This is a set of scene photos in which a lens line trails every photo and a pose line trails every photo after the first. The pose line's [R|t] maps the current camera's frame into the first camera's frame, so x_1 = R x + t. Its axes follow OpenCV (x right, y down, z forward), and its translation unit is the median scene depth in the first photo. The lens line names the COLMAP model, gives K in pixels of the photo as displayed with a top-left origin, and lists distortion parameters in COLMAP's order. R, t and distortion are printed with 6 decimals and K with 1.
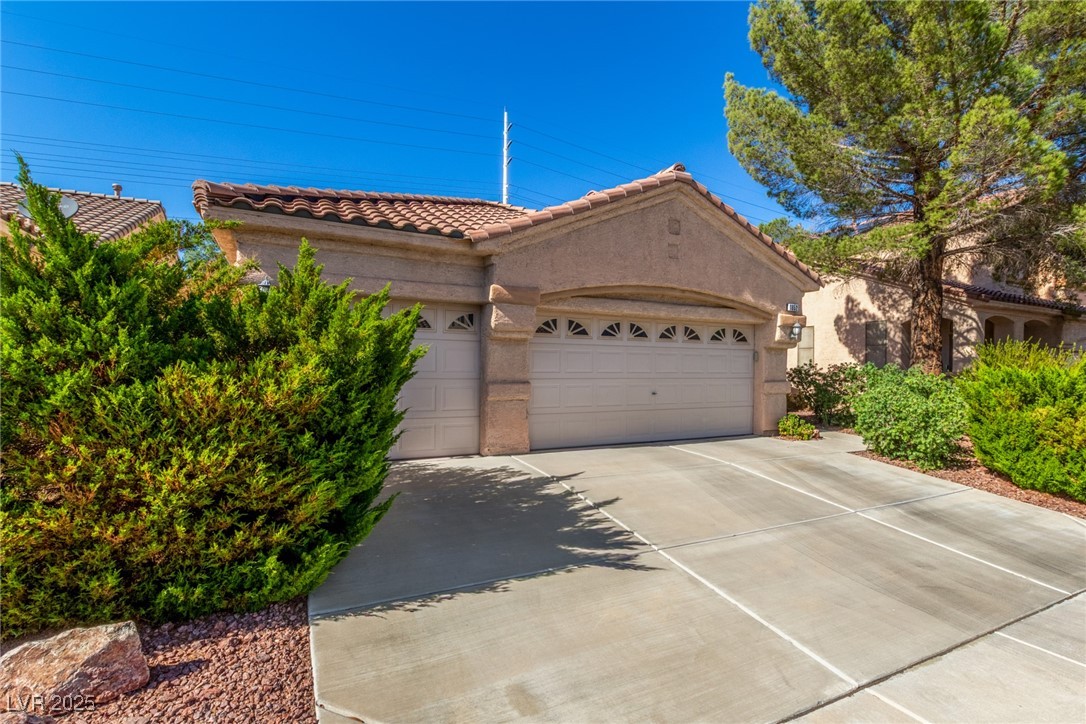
lens RADIAL K [[501.3, 0, 536.9], [0, 501.3, 363.5], [0, 0, 1]] dist [0.011096, -0.002773]
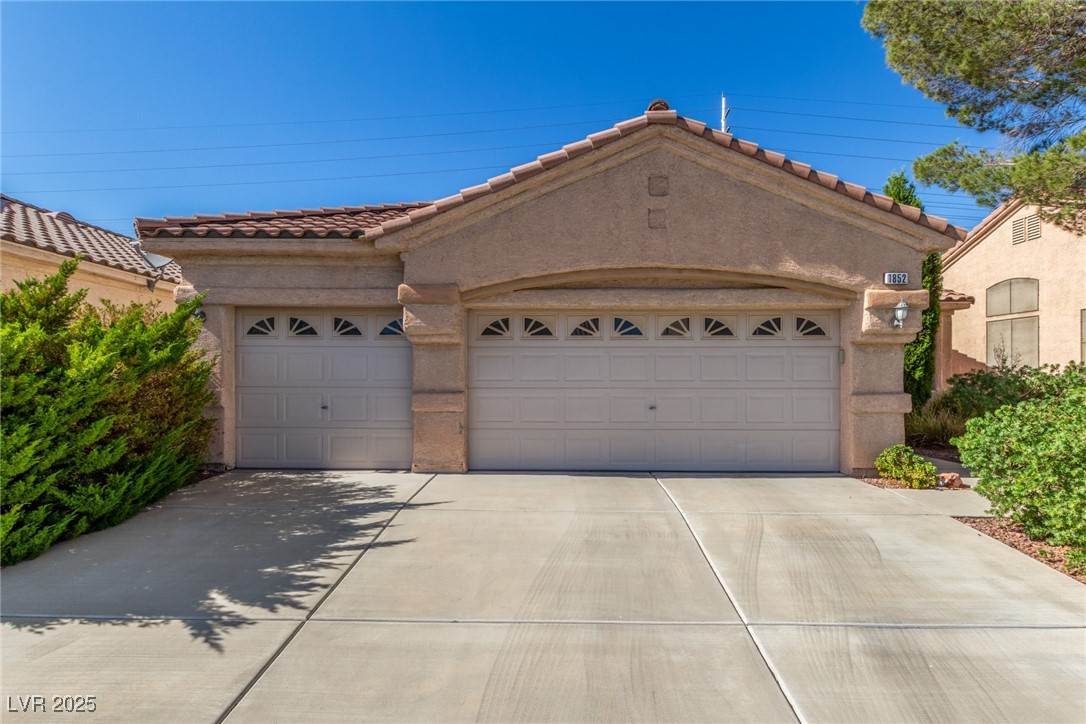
lens RADIAL K [[501.3, 0, 540.9], [0, 501.3, 366.6], [0, 0, 1]] dist [0.011096, -0.002773]
pose [[0.886429, -0.014613, -0.462634, 0.483391], [0.009766, 0.999869, -0.012870, 0.005531], [0.462761, 0.006890, 0.886456, 0.268376]]
